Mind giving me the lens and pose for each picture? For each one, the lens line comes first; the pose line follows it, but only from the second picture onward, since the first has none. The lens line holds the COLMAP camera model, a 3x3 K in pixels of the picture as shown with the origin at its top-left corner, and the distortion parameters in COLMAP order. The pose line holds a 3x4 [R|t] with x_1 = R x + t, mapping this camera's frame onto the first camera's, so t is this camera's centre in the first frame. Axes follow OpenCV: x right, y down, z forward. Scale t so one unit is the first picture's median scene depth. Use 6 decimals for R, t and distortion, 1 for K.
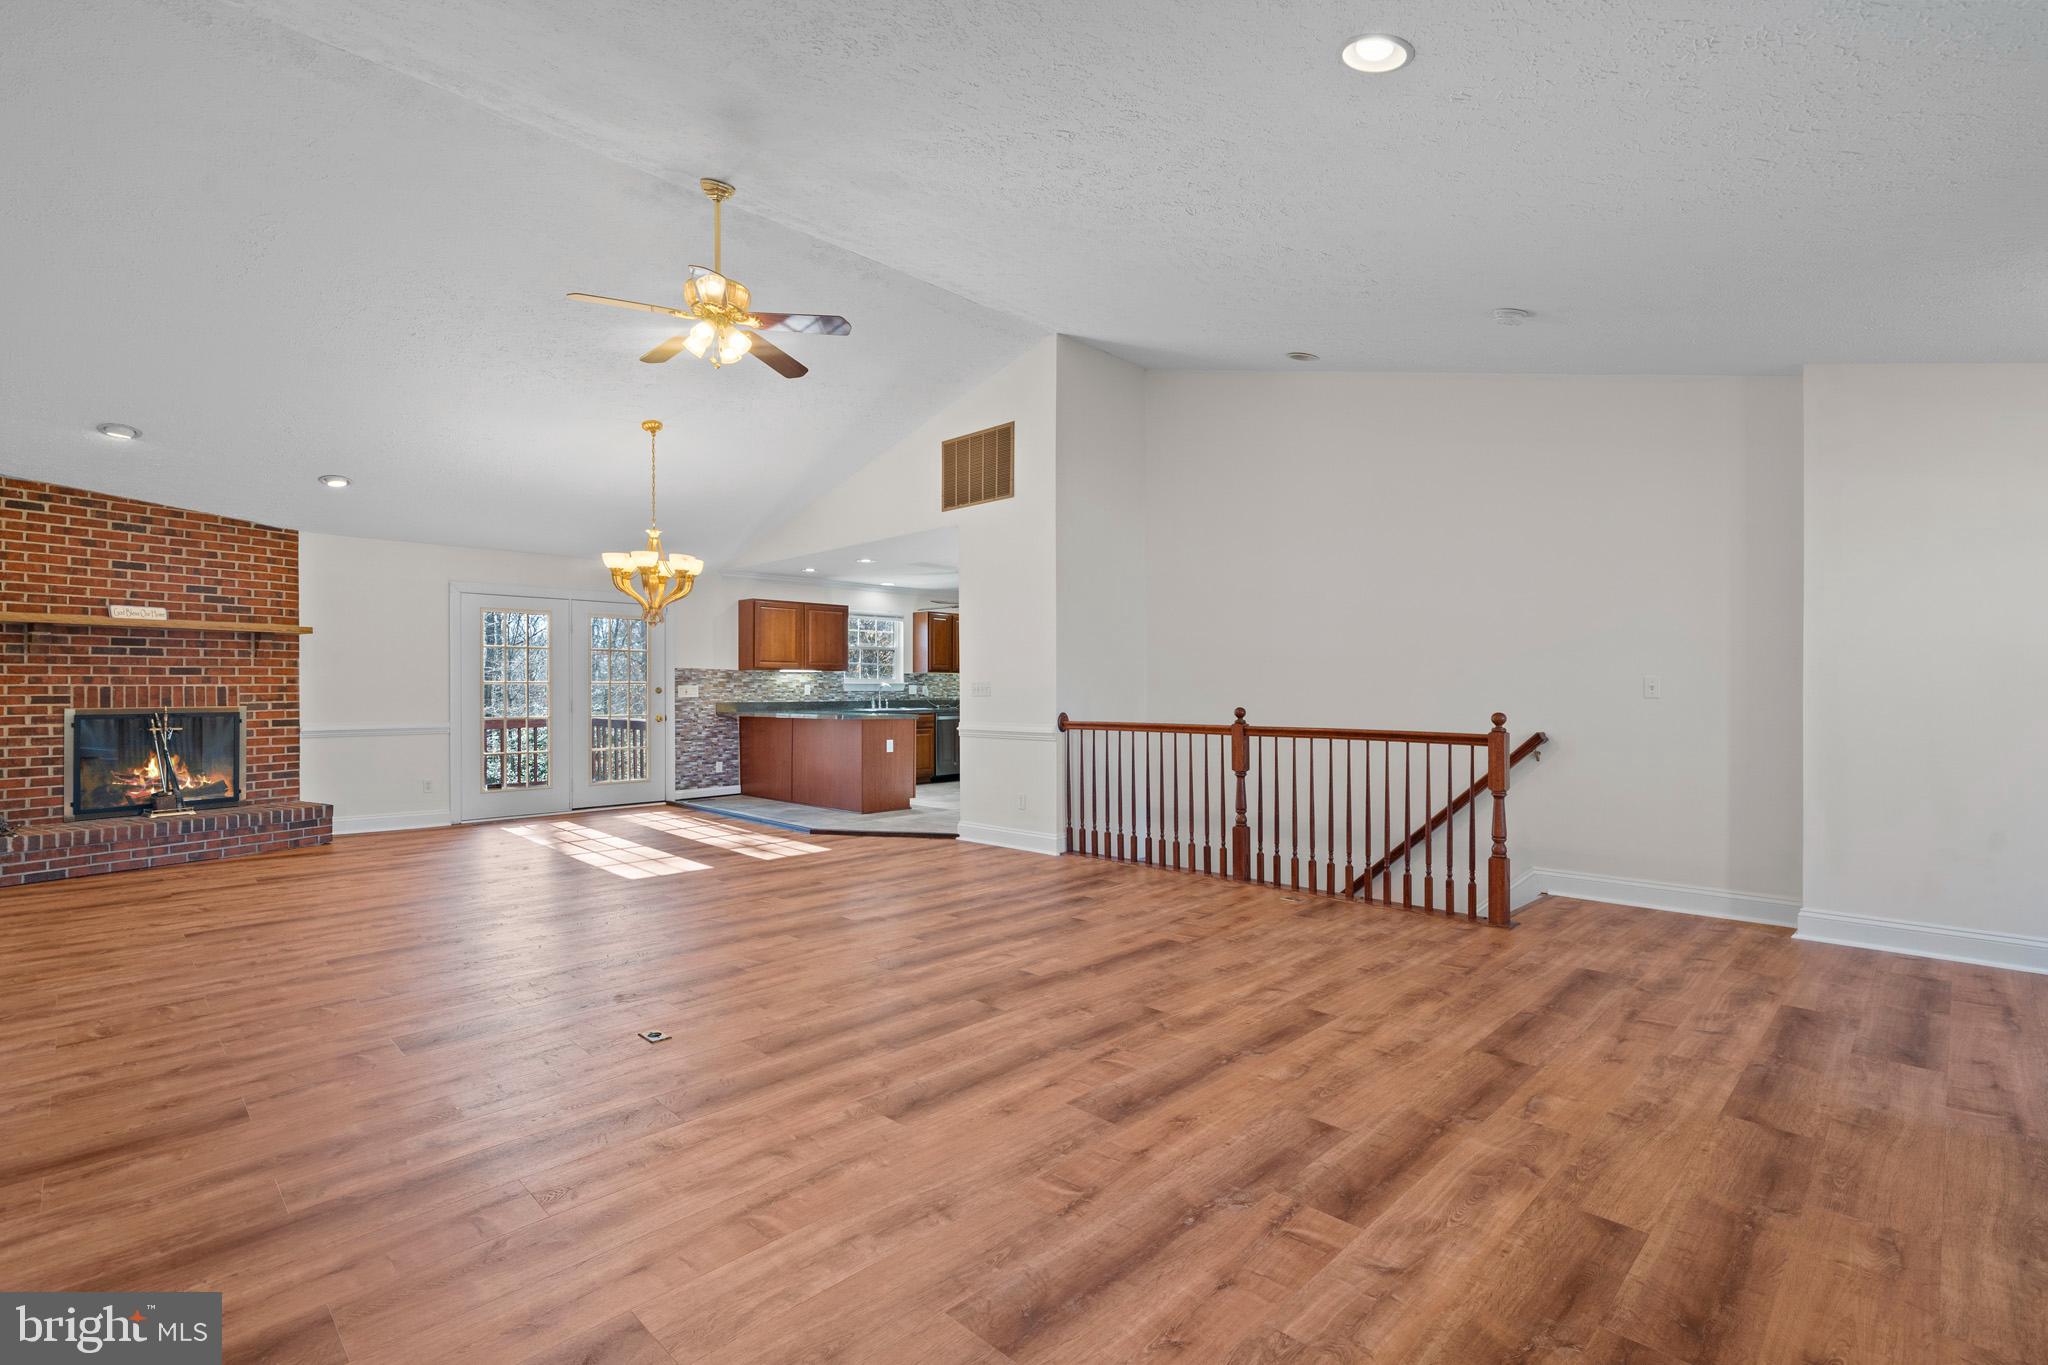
lens RADIAL K [[985.1, 0, 1040.6], [0, 985.1, 688.5], [0, 0, 1]] dist [0.000712, 0.000225]
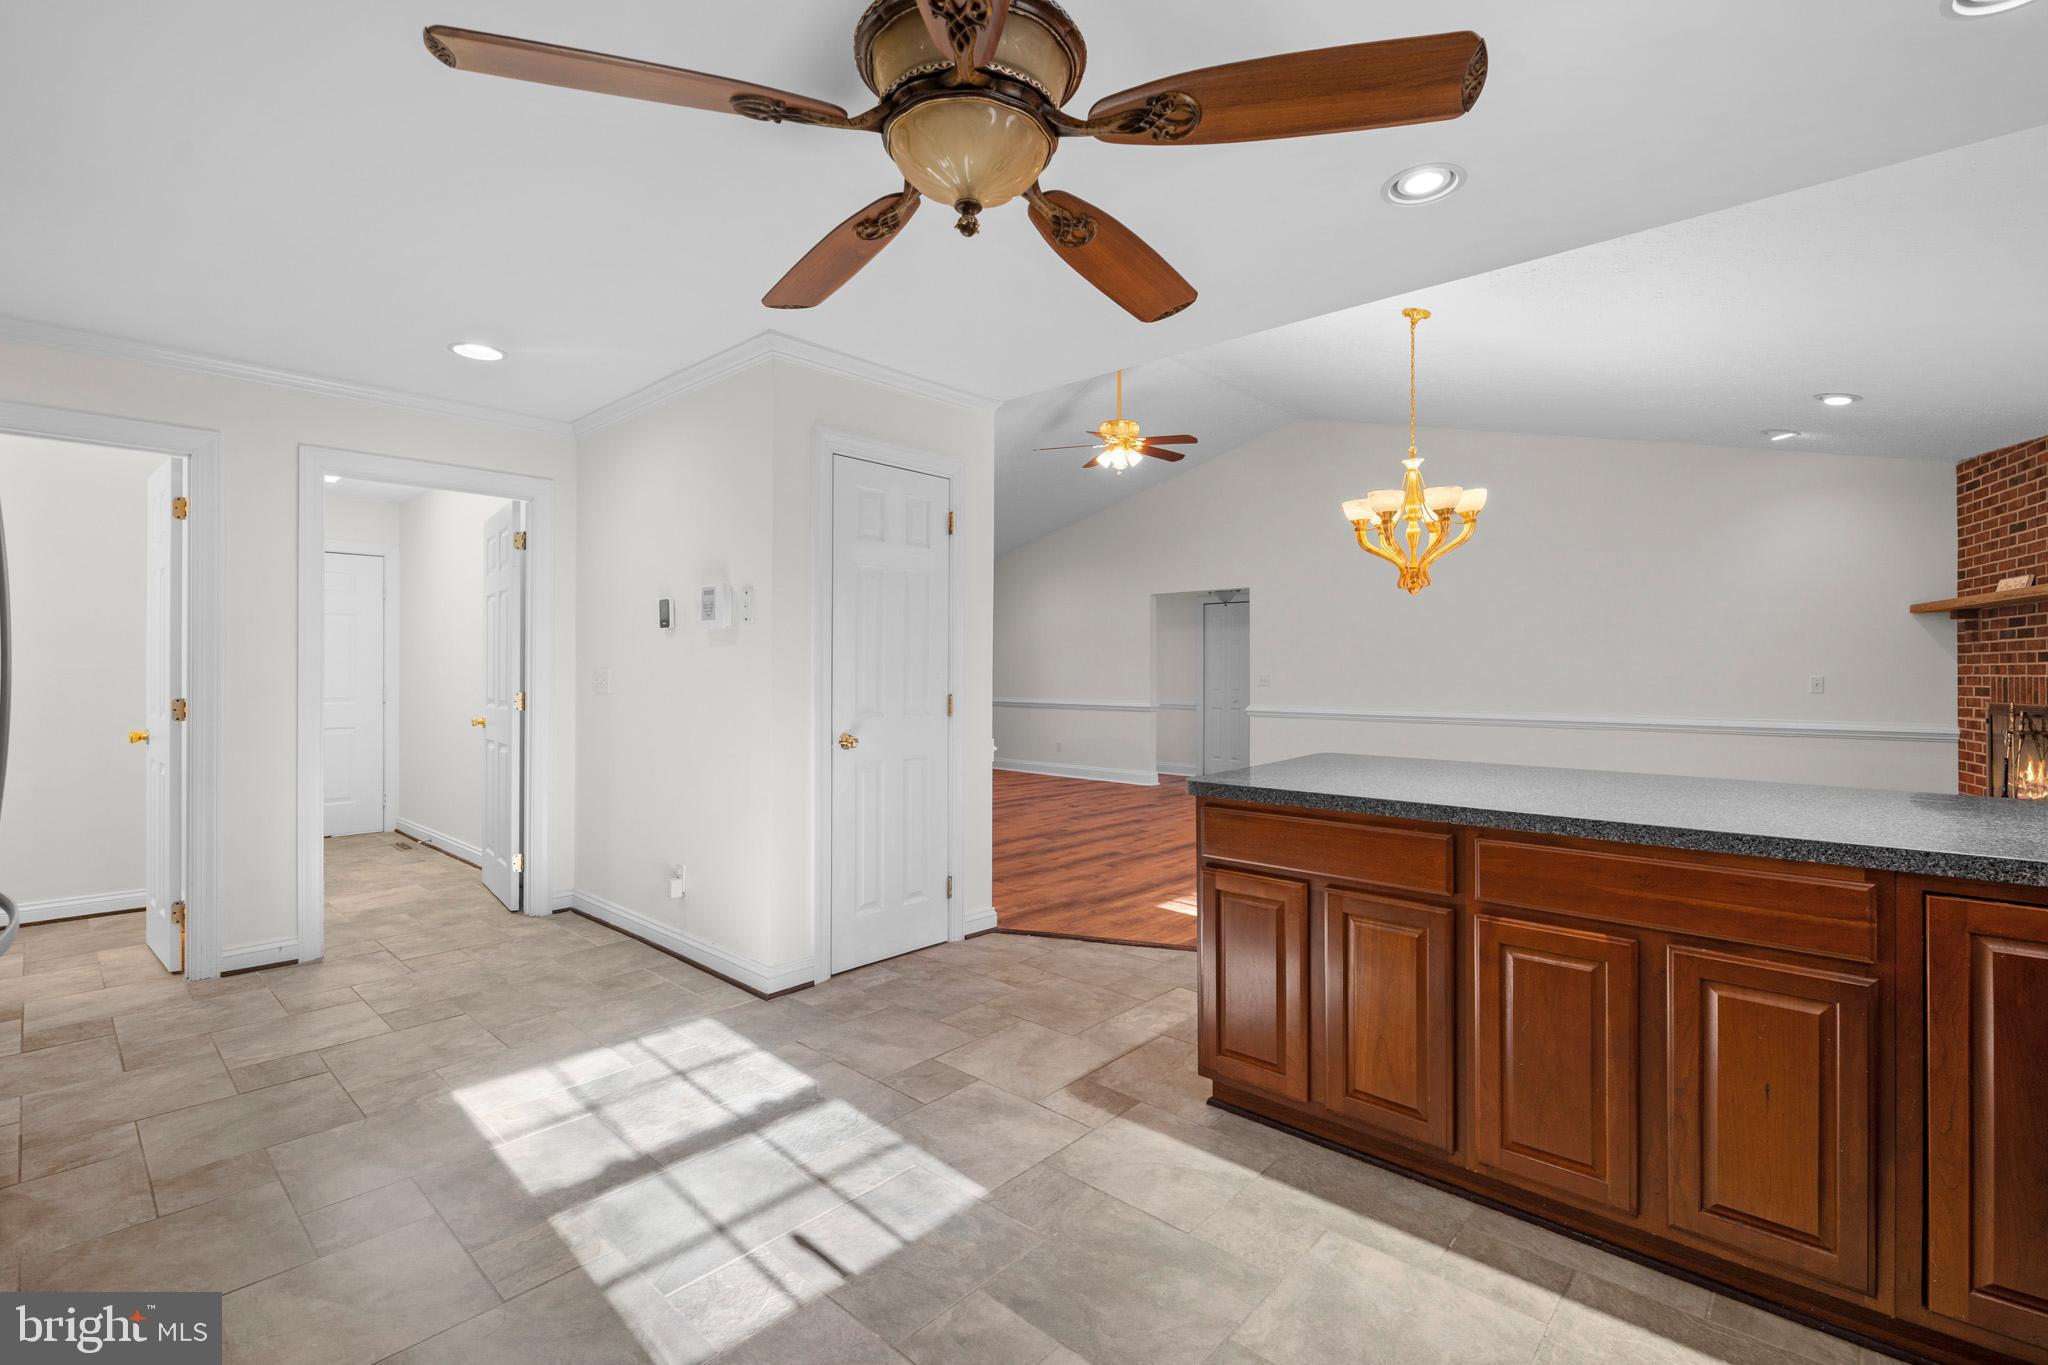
lens RADIAL K [[909.2, 0, 1032.9], [0, 909.2, 663.0], [0, 0, 1]] dist [0.001447, 0.000272]
pose [[-0.999375, -0.001763, -0.035292, -0.093377], [-0.001430, 0.999954, -0.009459, -0.005456], [0.035307, -0.009403, -0.999332, 1.693739]]
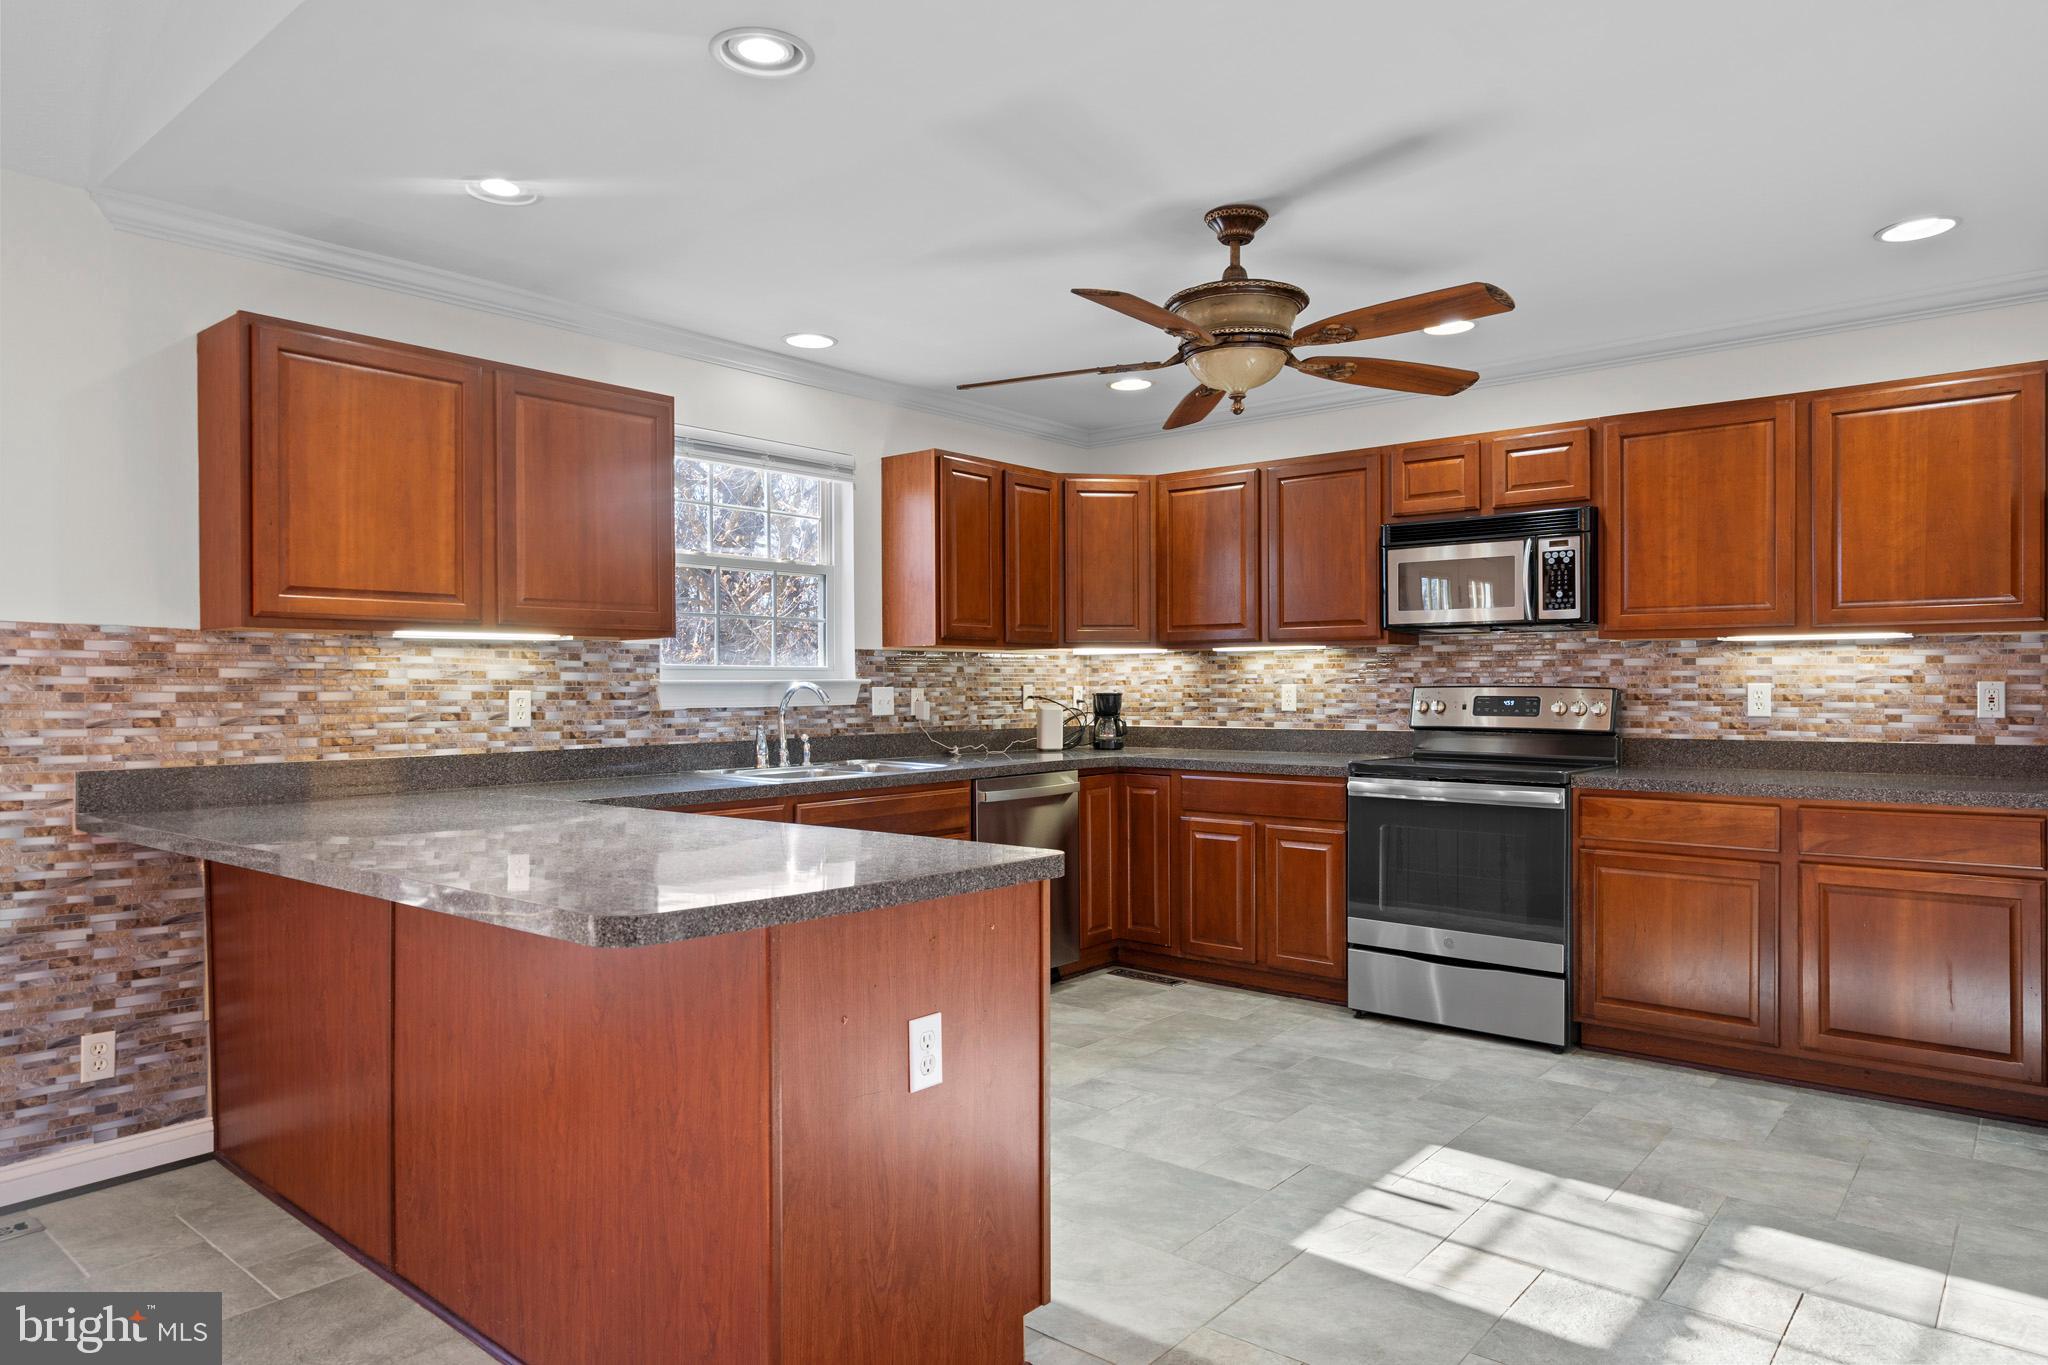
lens RADIAL K [[1270.1, 0, 1033.0], [0, 1270.1, 688.6], [0, 0, 1]] dist [-0.001685, 0.000216]
pose [[0.996913, -0.007167, 0.078181, -0.198138], [0.006965, 0.999972, 0.002850, -0.006141], [-0.078199, -0.002297, 0.996935, 1.026427]]
